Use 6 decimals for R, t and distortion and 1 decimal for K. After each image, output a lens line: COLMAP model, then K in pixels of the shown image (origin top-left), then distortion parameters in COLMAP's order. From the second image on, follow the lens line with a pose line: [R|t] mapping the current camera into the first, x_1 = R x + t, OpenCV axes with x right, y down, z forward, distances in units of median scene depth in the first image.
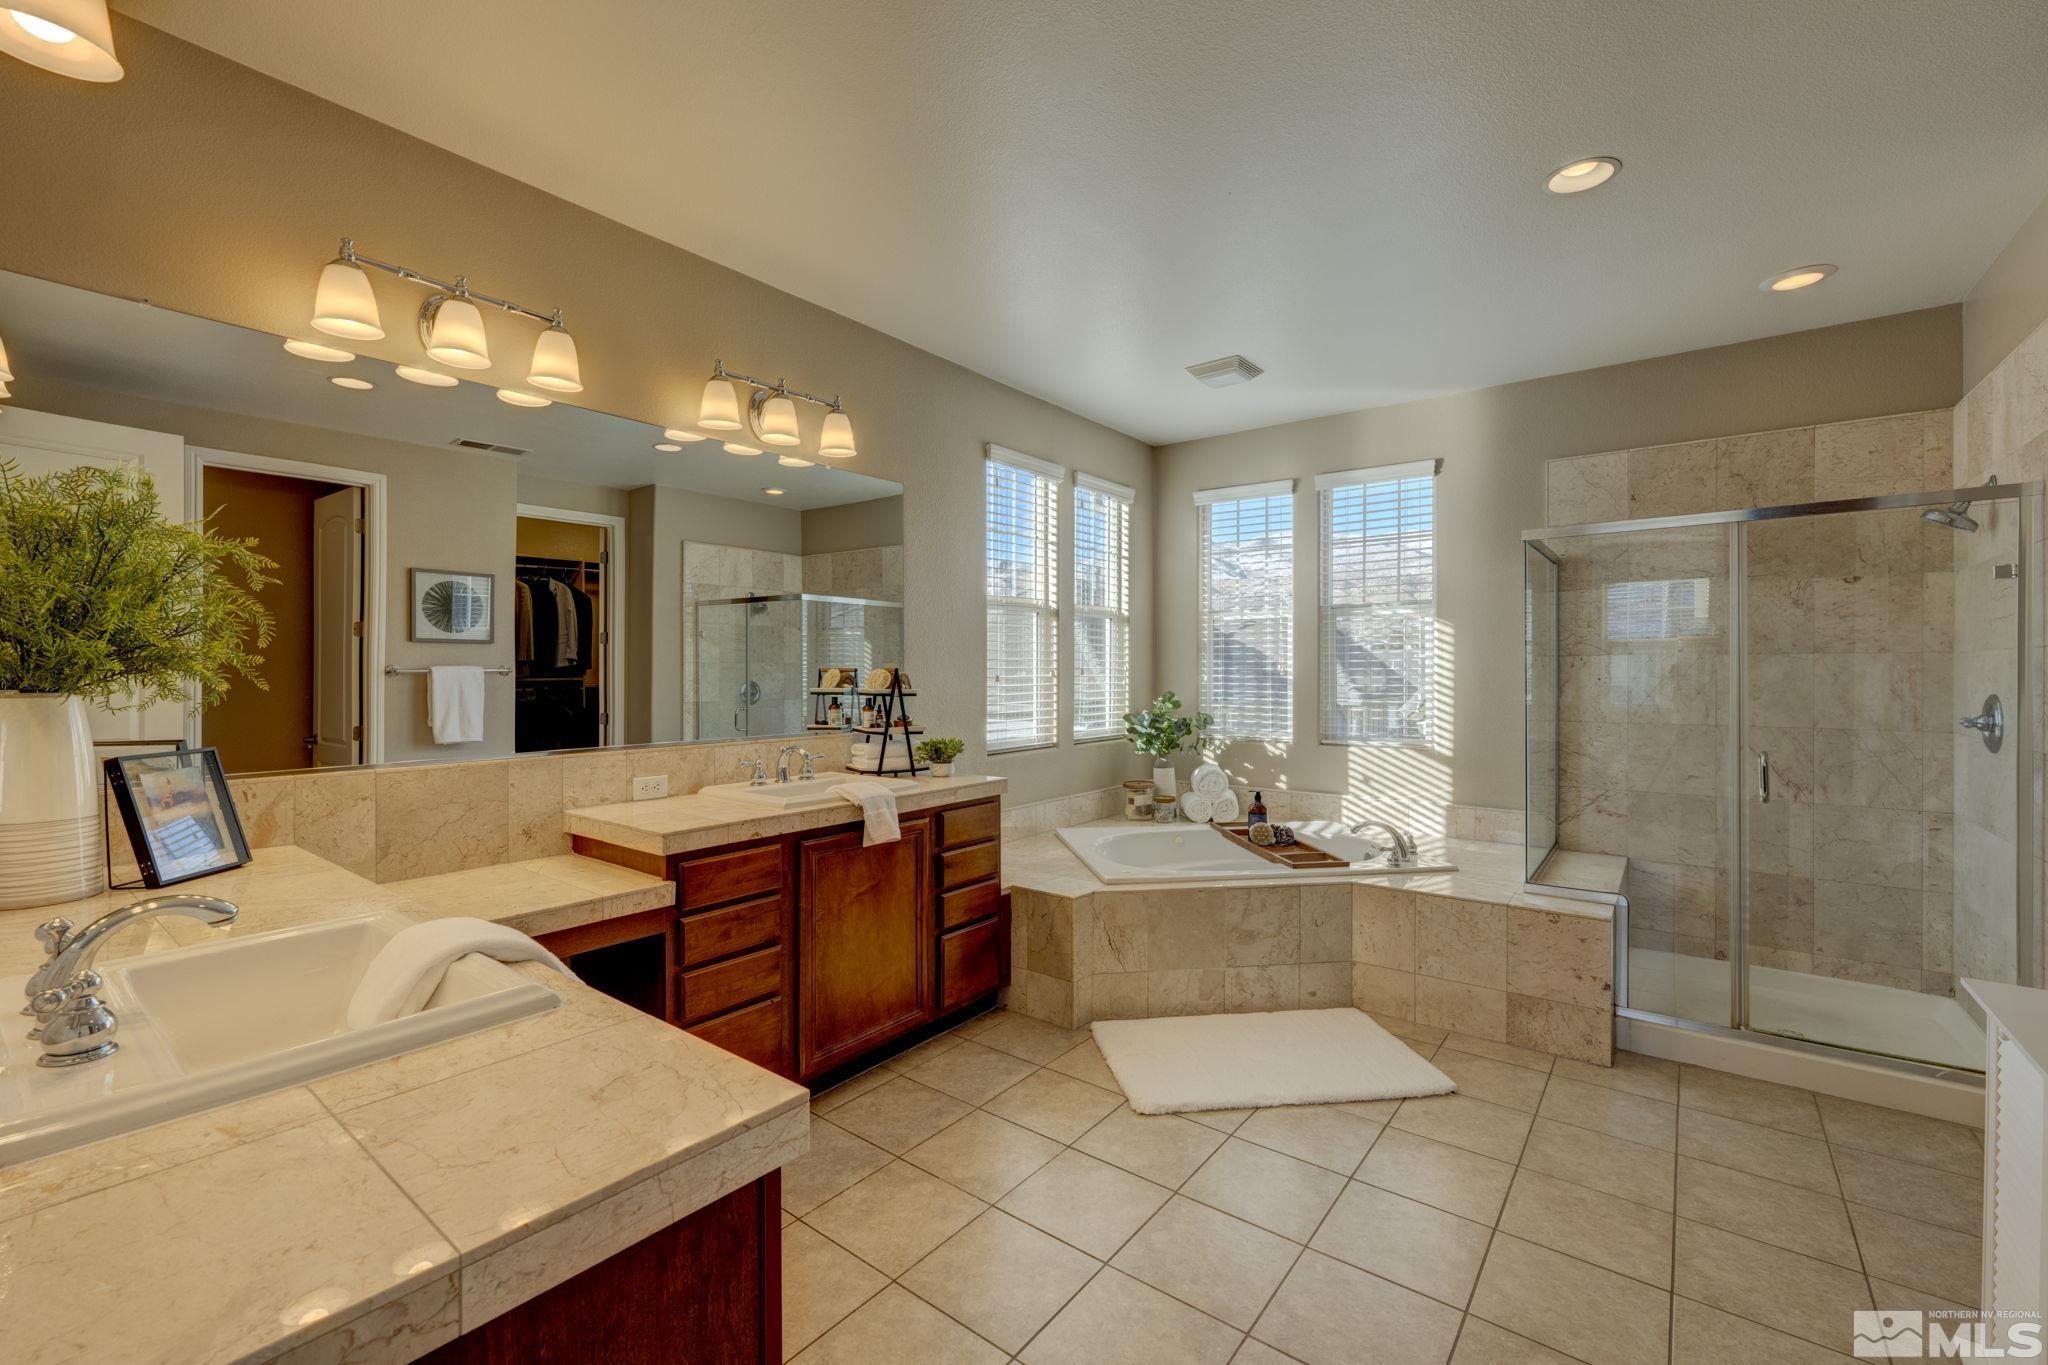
lens RADIAL K [[861.2, 0, 1032.1], [0, 861.2, 669.9], [0, 0, 1]] dist [-0.001276, 0.000736]
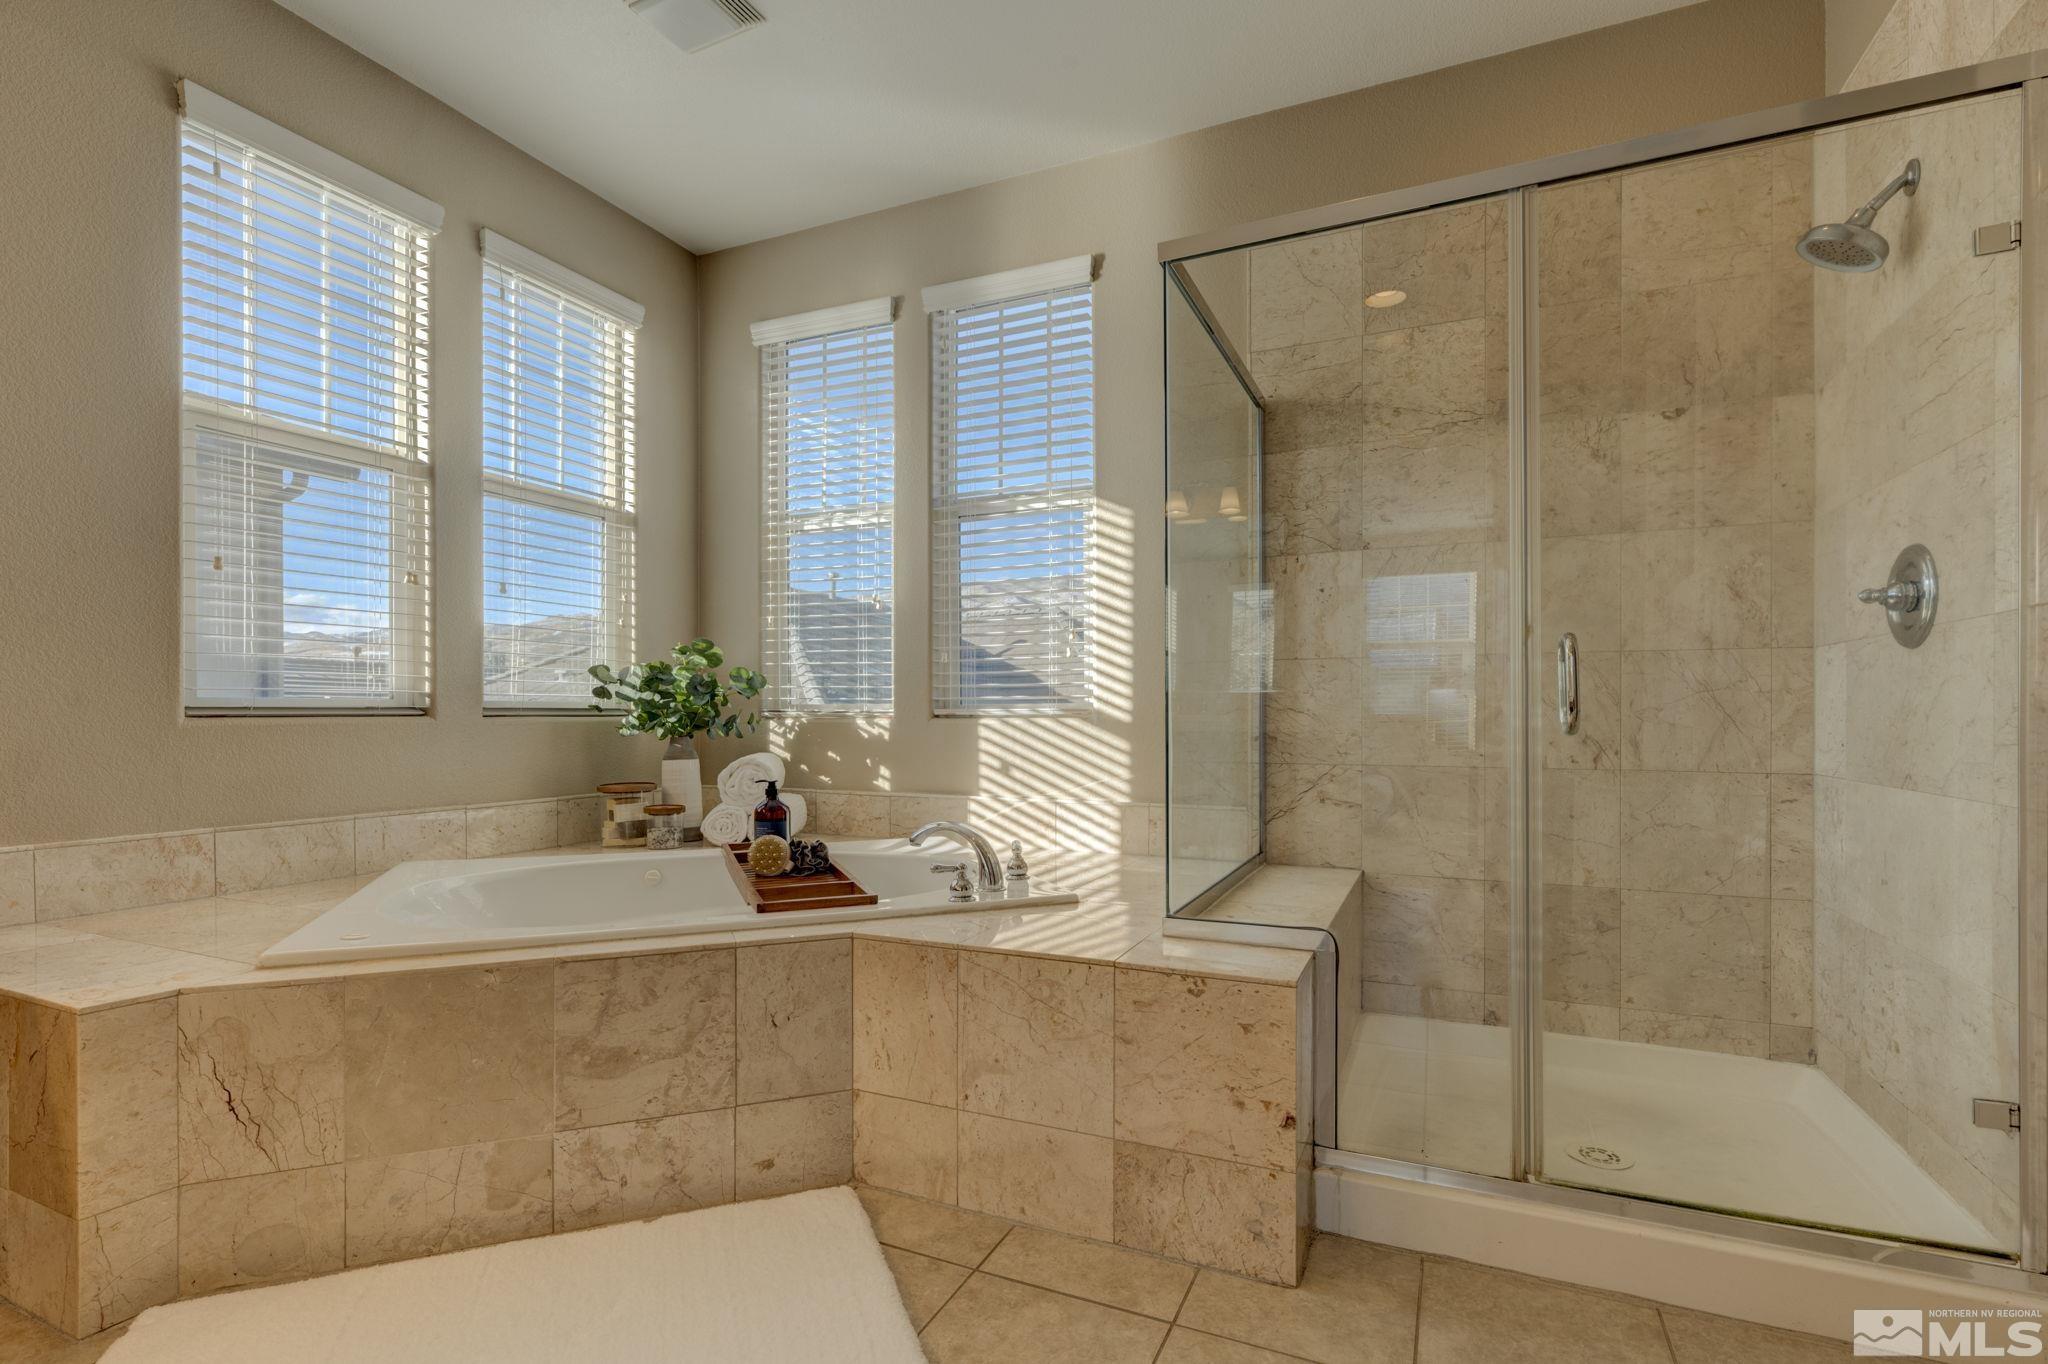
lens RADIAL K [[938.4, 0, 1010.7], [0, 938.4, 720.9], [0, 0, 1]] dist [-0.002792, 0.002642]
pose [[0.979414, -0.007484, 0.201724, 0.339163], [0.005971, 0.999949, 0.008106, 0.113633], [-0.201774, -0.006735, 0.979409, 0.426903]]
